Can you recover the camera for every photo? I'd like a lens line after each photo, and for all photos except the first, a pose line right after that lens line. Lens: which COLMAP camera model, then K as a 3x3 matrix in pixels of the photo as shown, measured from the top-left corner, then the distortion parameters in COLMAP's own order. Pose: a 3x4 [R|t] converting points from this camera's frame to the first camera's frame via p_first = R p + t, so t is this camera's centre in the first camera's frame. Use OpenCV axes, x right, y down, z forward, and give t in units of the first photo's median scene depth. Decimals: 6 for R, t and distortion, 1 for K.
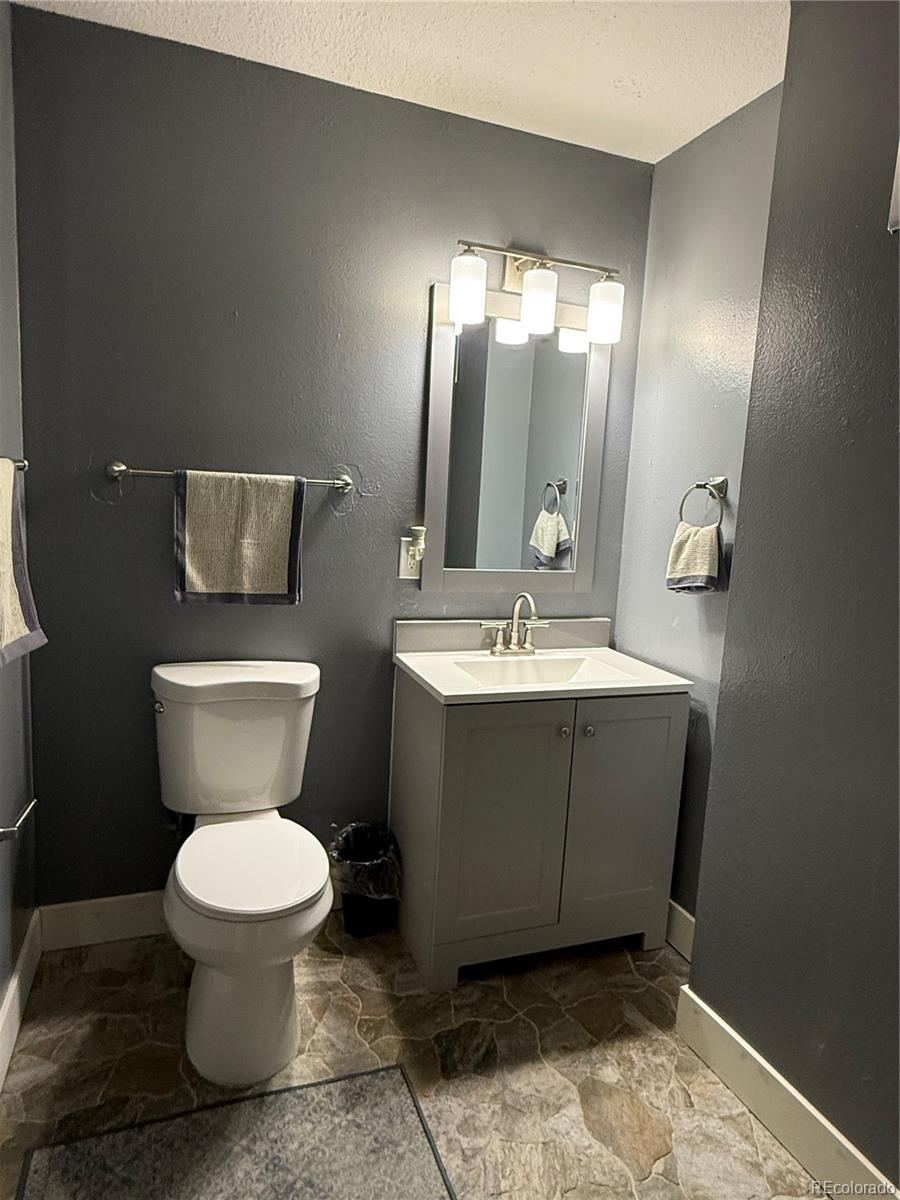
lens RADIAL K [[734.5, 0, 451.0], [0, 734.5, 598.8], [0, 0, 1]] dist [-0.006964, 0.000894]
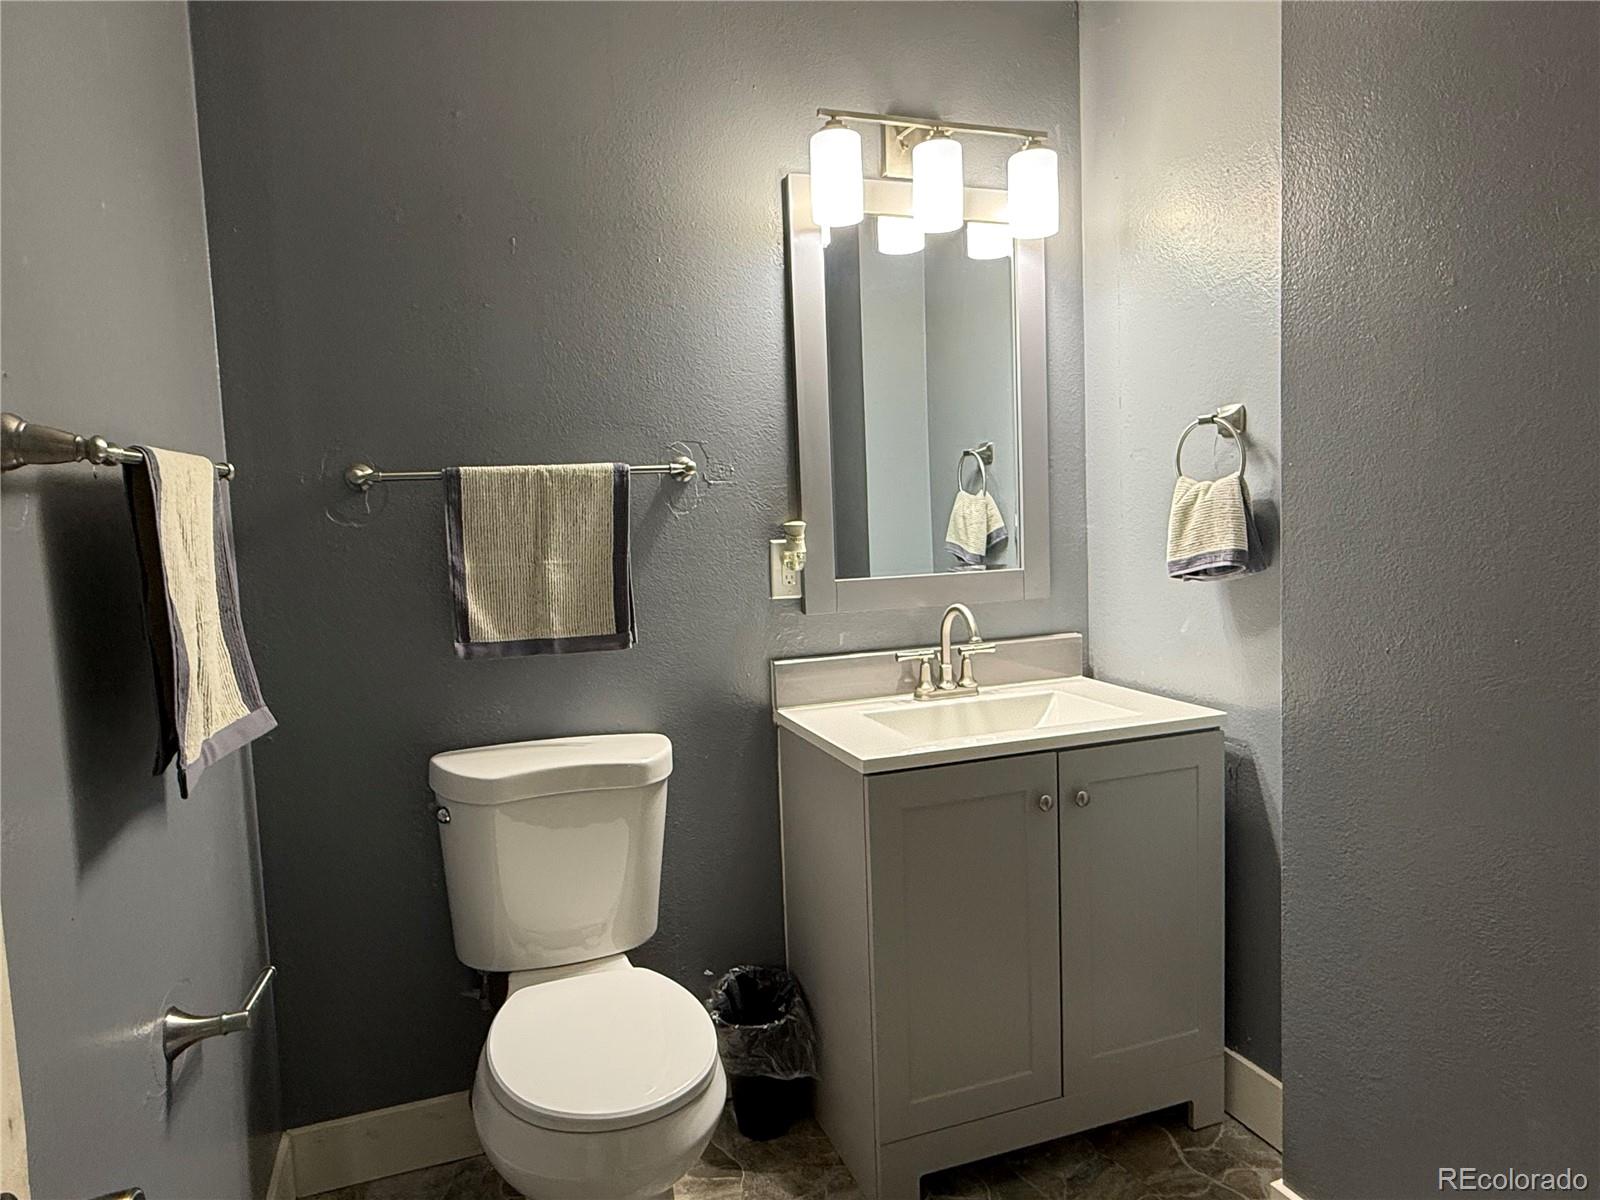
lens RADIAL K [[979.3, 0, 764.1], [0, 979.3, 599.4], [0, 0, 1]] dist [-0.006964, 0.000894]
pose [[0.995149, -0.092117, -0.034551, -0.049561], [0.089826, 0.993972, -0.062858, 0.030306], [0.040133, 0.059450, 0.997424, 0.089870]]
